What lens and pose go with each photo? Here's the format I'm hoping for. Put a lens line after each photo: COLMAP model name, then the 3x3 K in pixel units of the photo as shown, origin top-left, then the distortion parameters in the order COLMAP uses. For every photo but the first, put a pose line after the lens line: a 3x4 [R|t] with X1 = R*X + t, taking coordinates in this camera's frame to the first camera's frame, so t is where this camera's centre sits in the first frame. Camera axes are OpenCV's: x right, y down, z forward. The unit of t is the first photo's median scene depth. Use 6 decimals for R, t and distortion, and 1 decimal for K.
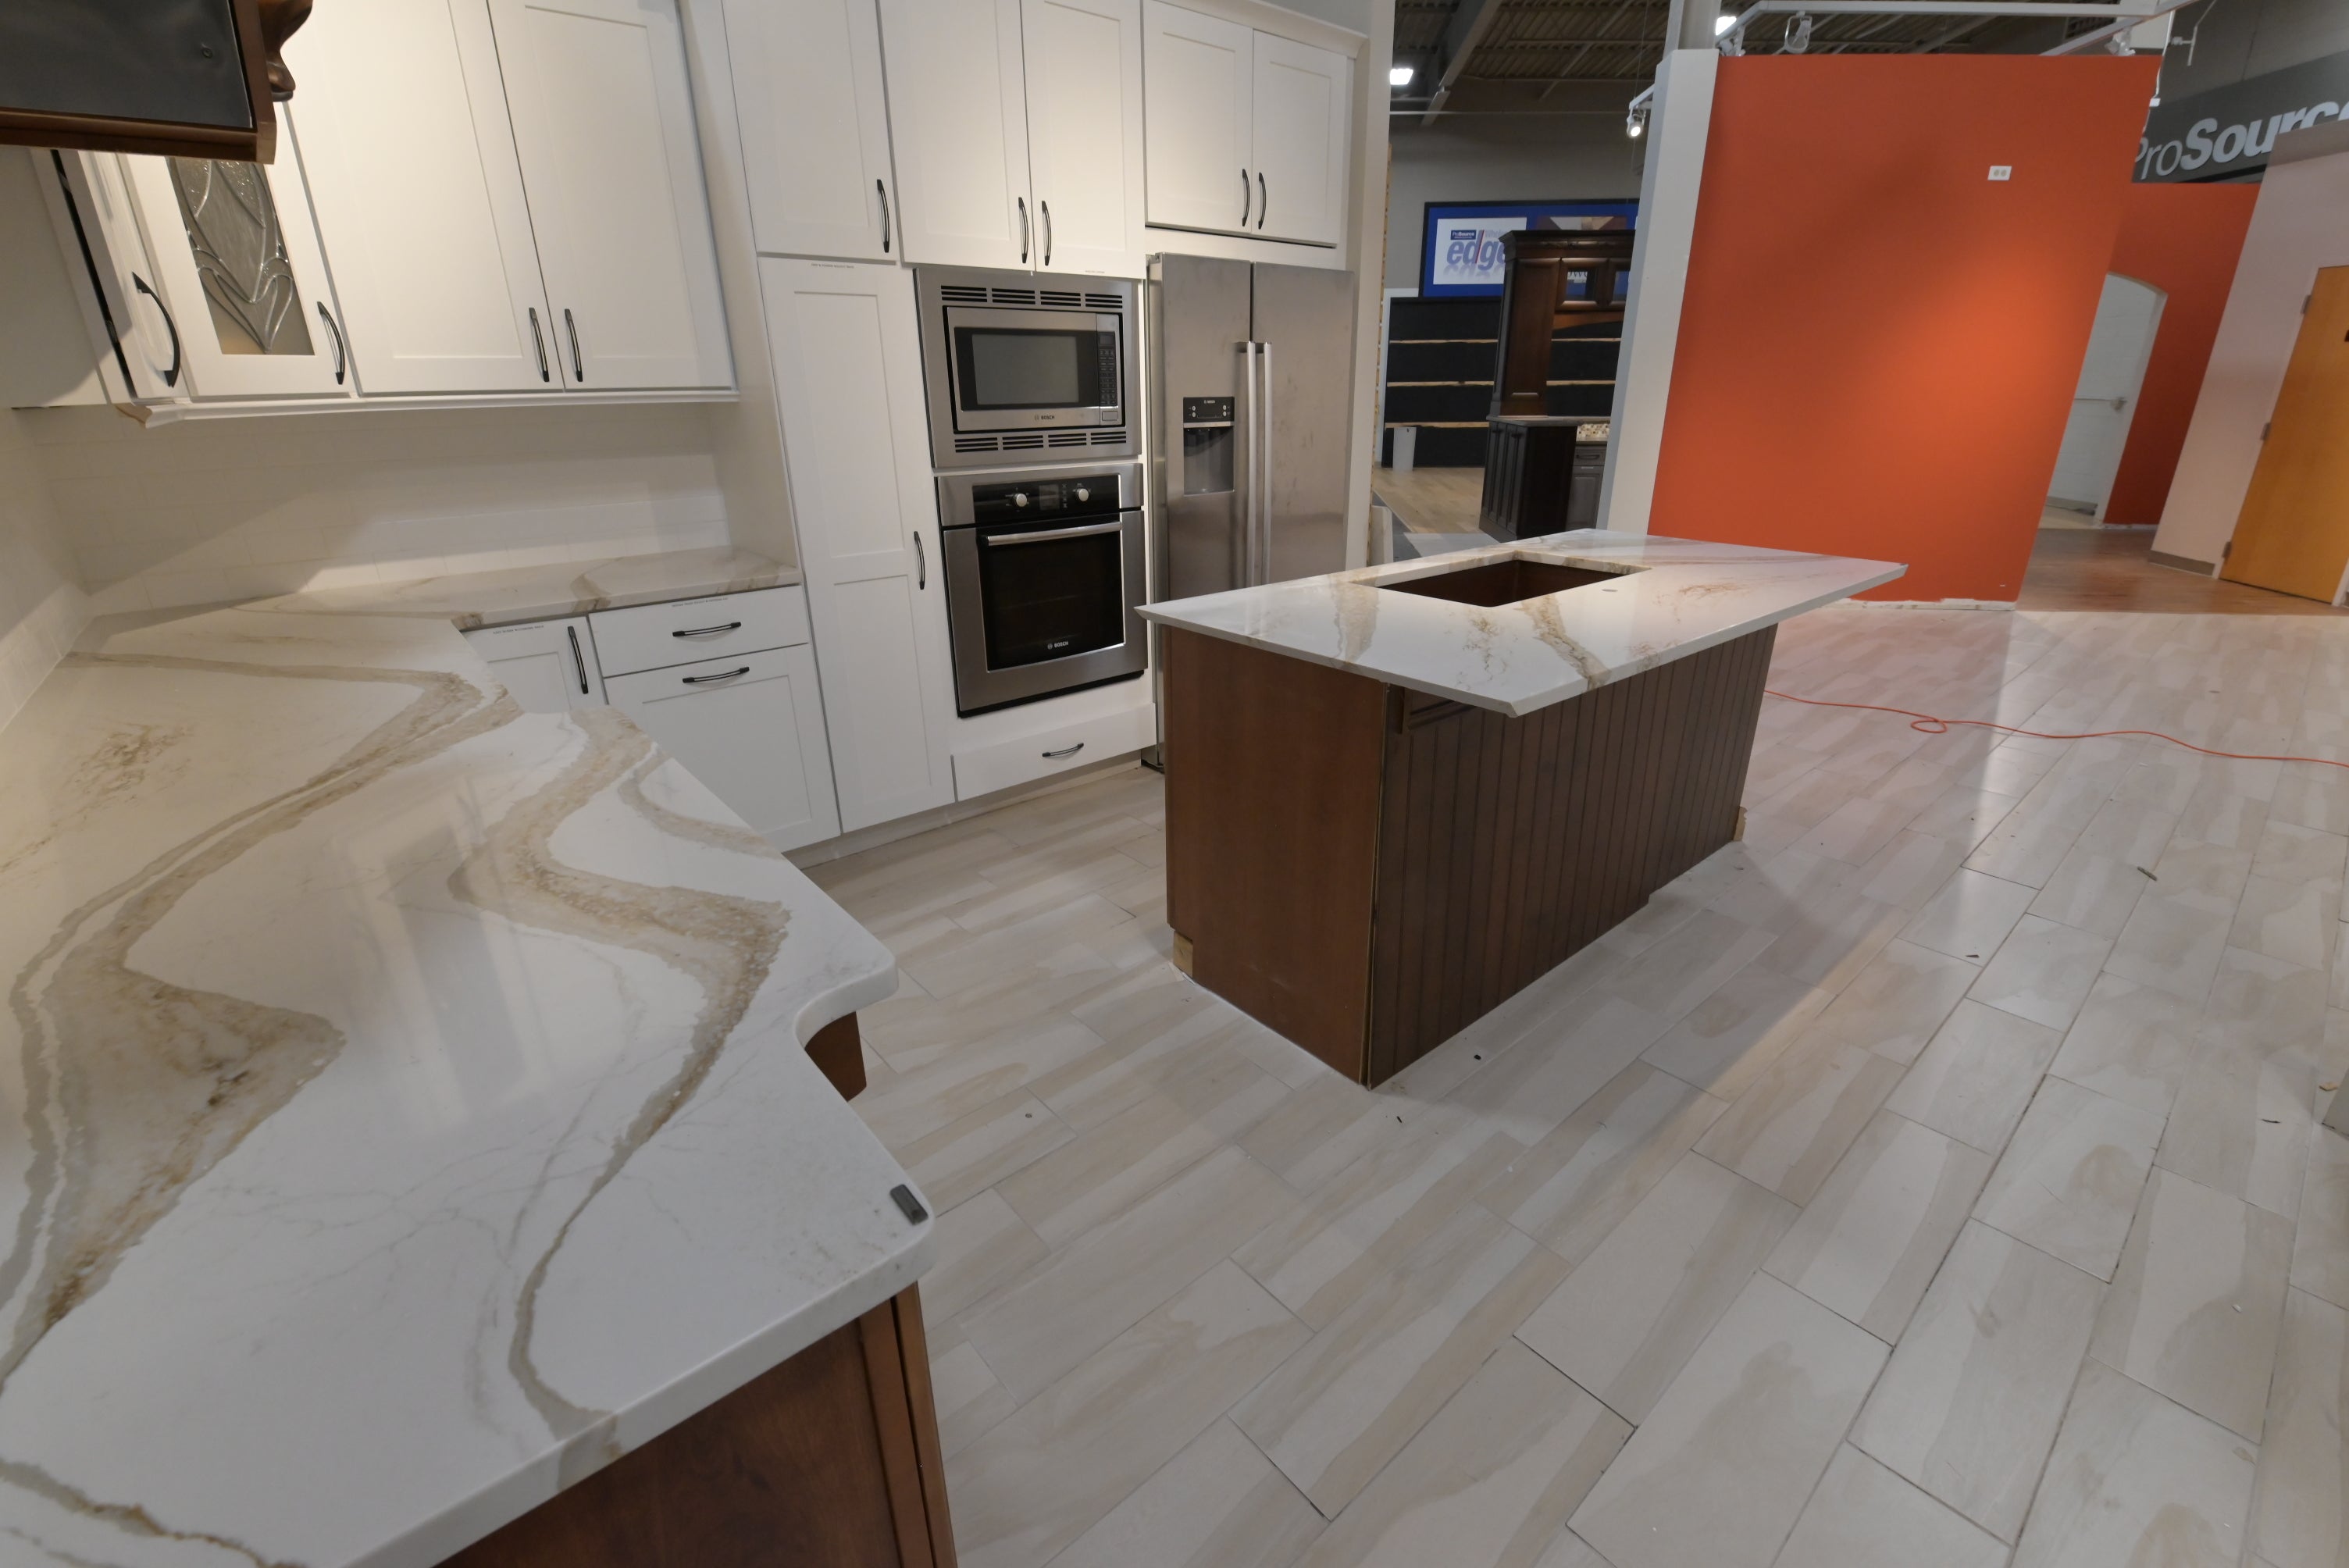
lens RADIAL K [[999.6, 0, 1185.1], [0, 999.6, 777.4], [0, 0, 1]] dist [-0.006574, -0.008404]
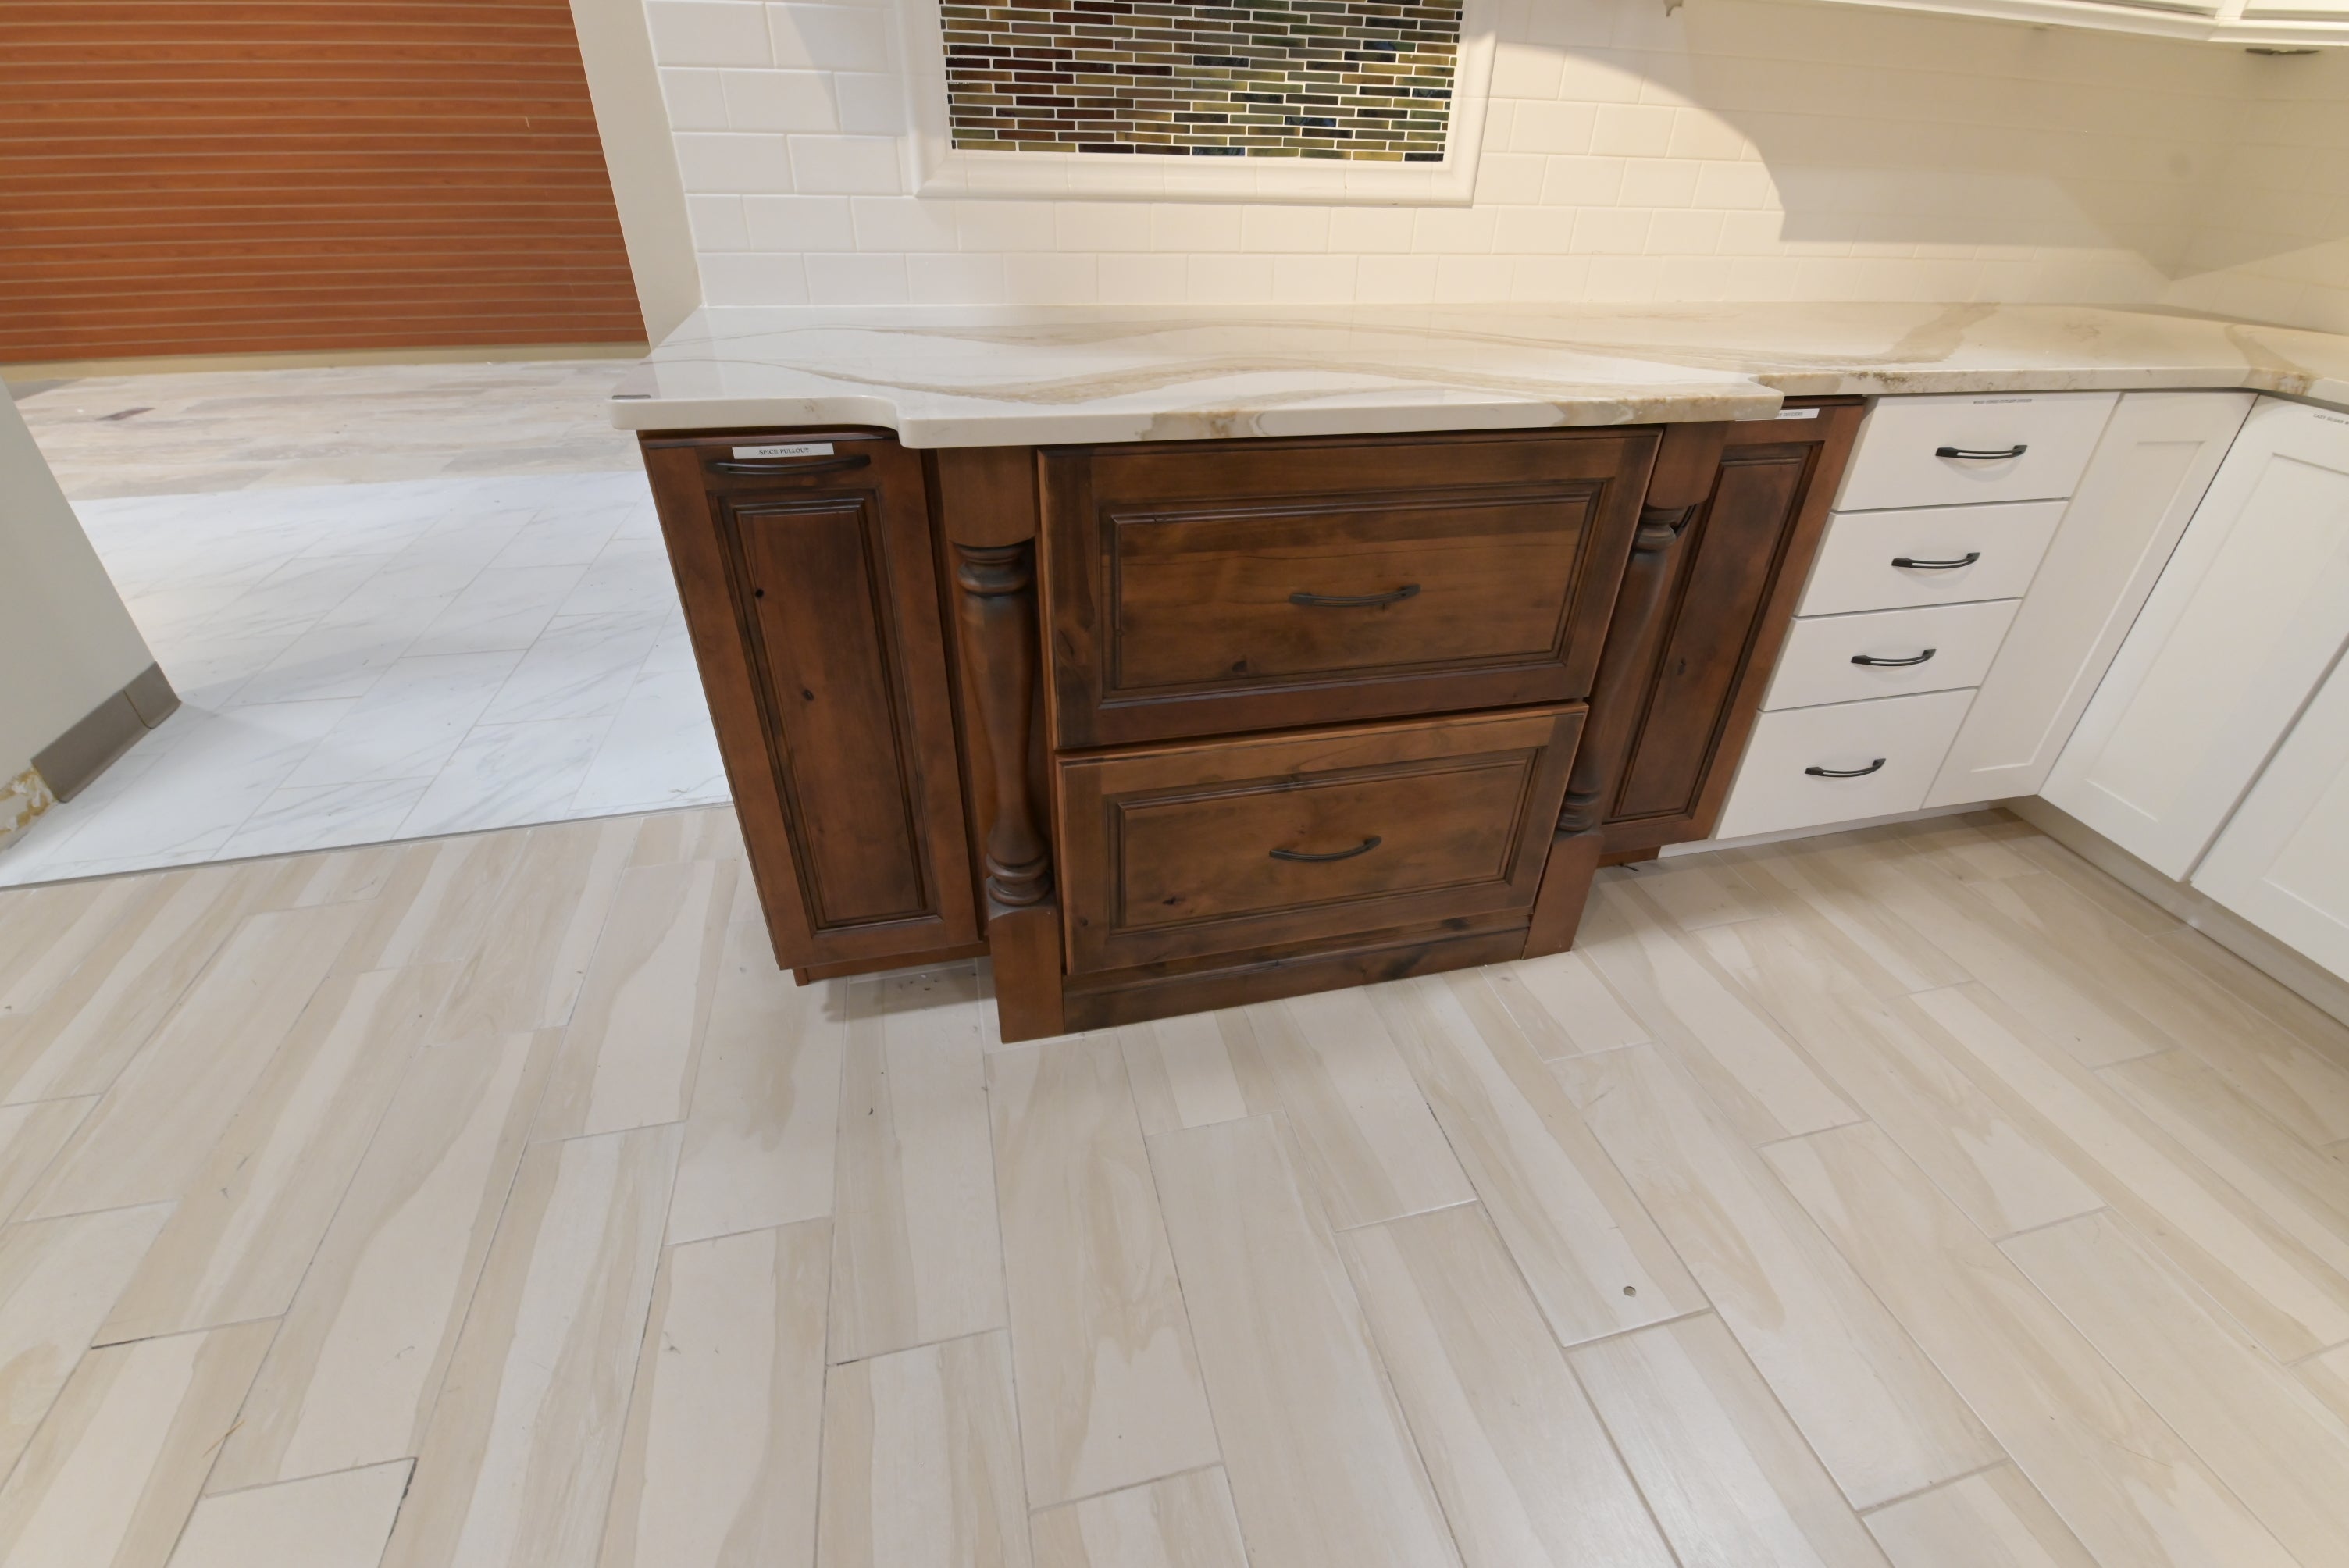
lens RADIAL K [[999.6, 0, 1188.0], [0, 999.6, 771.8], [0, 0, 1]] dist [-0.006574, -0.008404]
pose [[-0.452914, 0.477918, -0.752638, 0.169839], [-0.344308, 0.684933, 0.642120, -0.105336], [0.822387, 0.549964, -0.145664, 0.463102]]
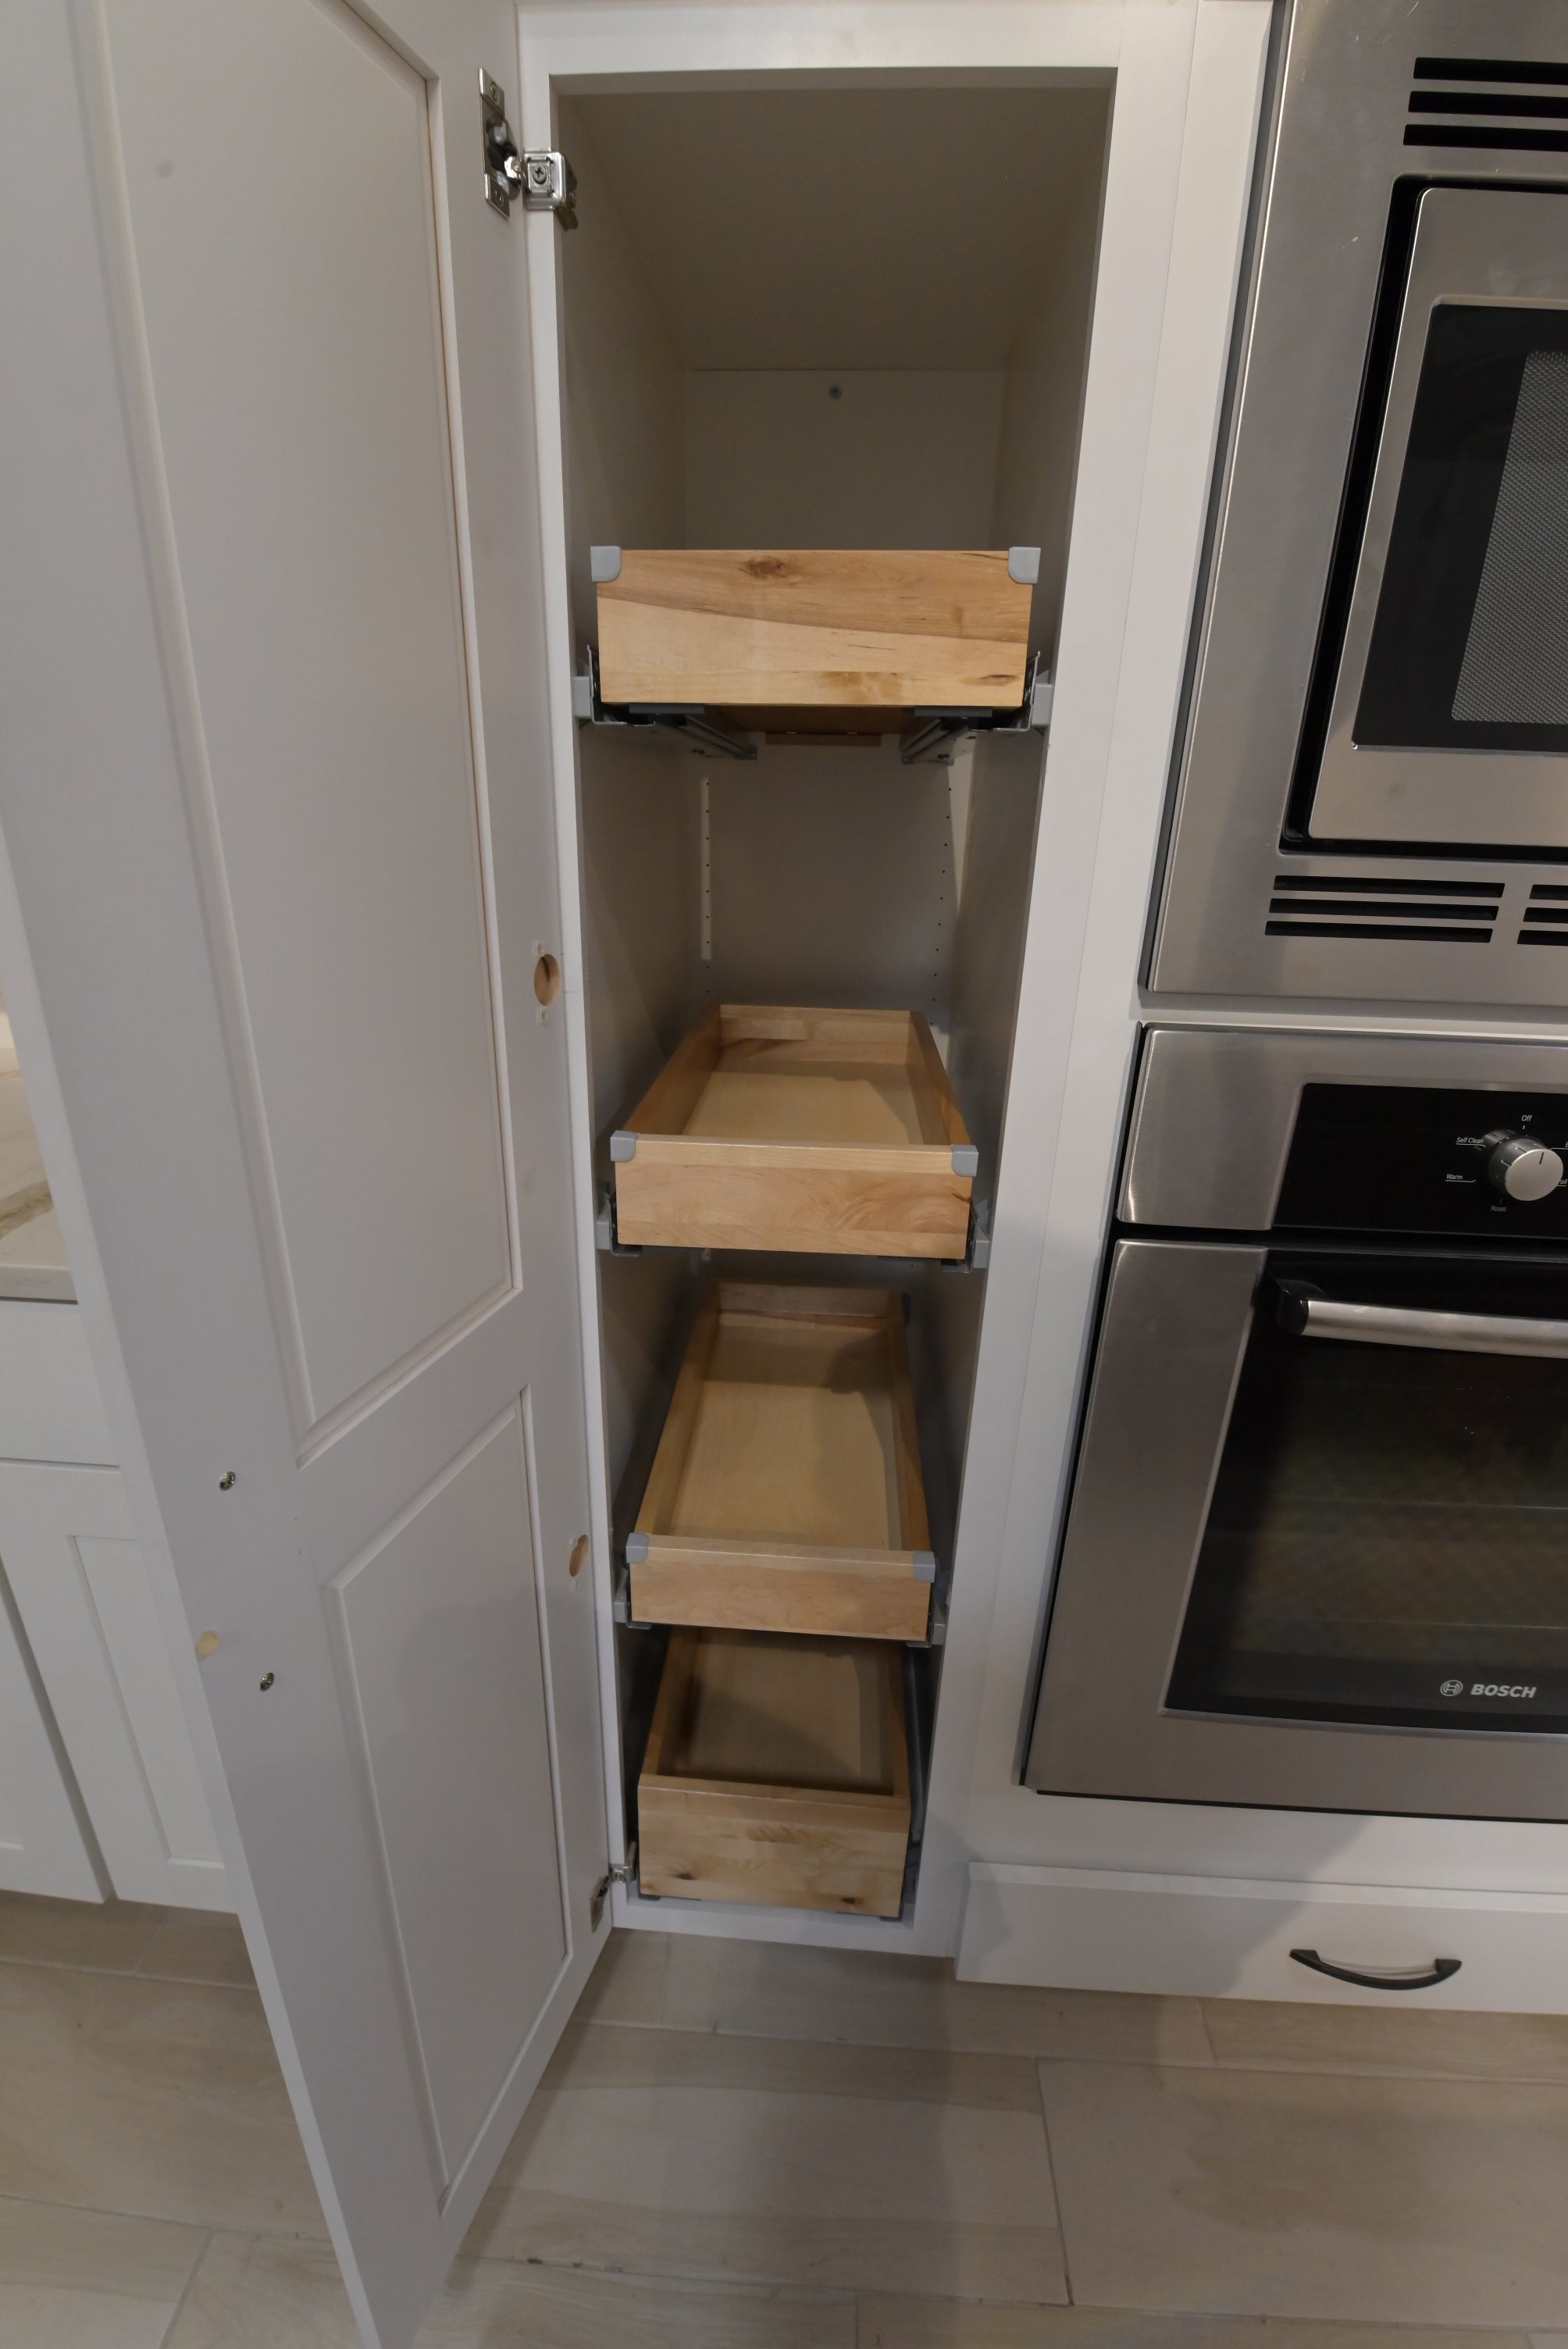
lens RADIAL K [[999.6, 0, 780.7], [0, 999.6, 1171.3], [0, 0, 1]] dist [-0.006574, -0.008404]
pose [[0.716675, 0.275541, -0.640667, -0.143025], [-0.284919, 0.954160, 0.091648, -0.251648], [0.636552, 0.116856, 0.762329, 0.730478]]
